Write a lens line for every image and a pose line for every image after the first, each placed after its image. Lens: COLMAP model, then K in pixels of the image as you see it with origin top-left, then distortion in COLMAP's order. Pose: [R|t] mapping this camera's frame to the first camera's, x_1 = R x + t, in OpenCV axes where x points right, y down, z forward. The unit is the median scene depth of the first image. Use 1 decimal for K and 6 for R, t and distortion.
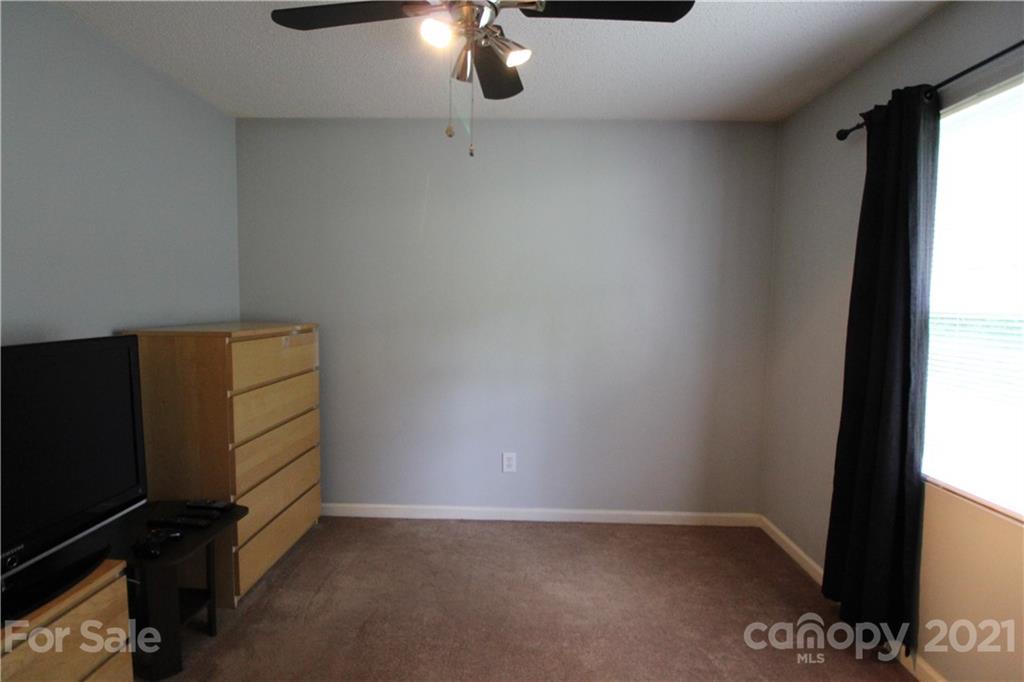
lens RADIAL K [[470.6, 0, 514.7], [0, 470.6, 334.7], [0, 0, 1]] dist [-0.007751, -0.009918]
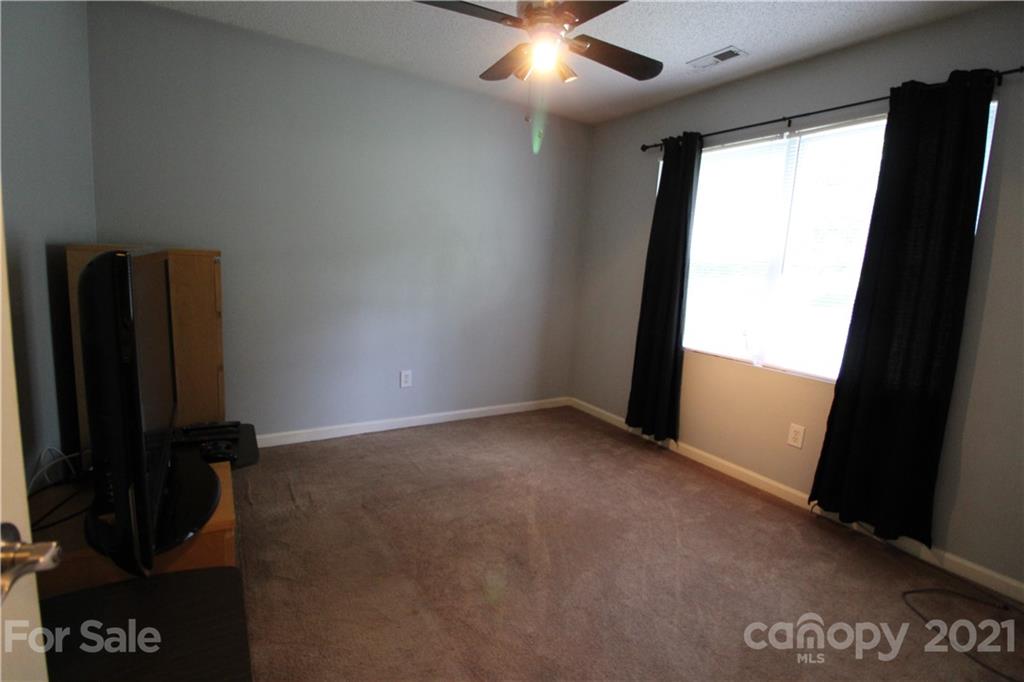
lens RADIAL K [[470.6, 0, 508.0], [0, 470.6, 336.6], [0, 0, 1]] dist [-0.007751, -0.009918]
pose [[0.836712, -0.048244, 0.545514, -0.482436], [-0.010440, 0.994526, 0.103967, 0.044954], [-0.547543, -0.092686, 0.831628, -0.121995]]
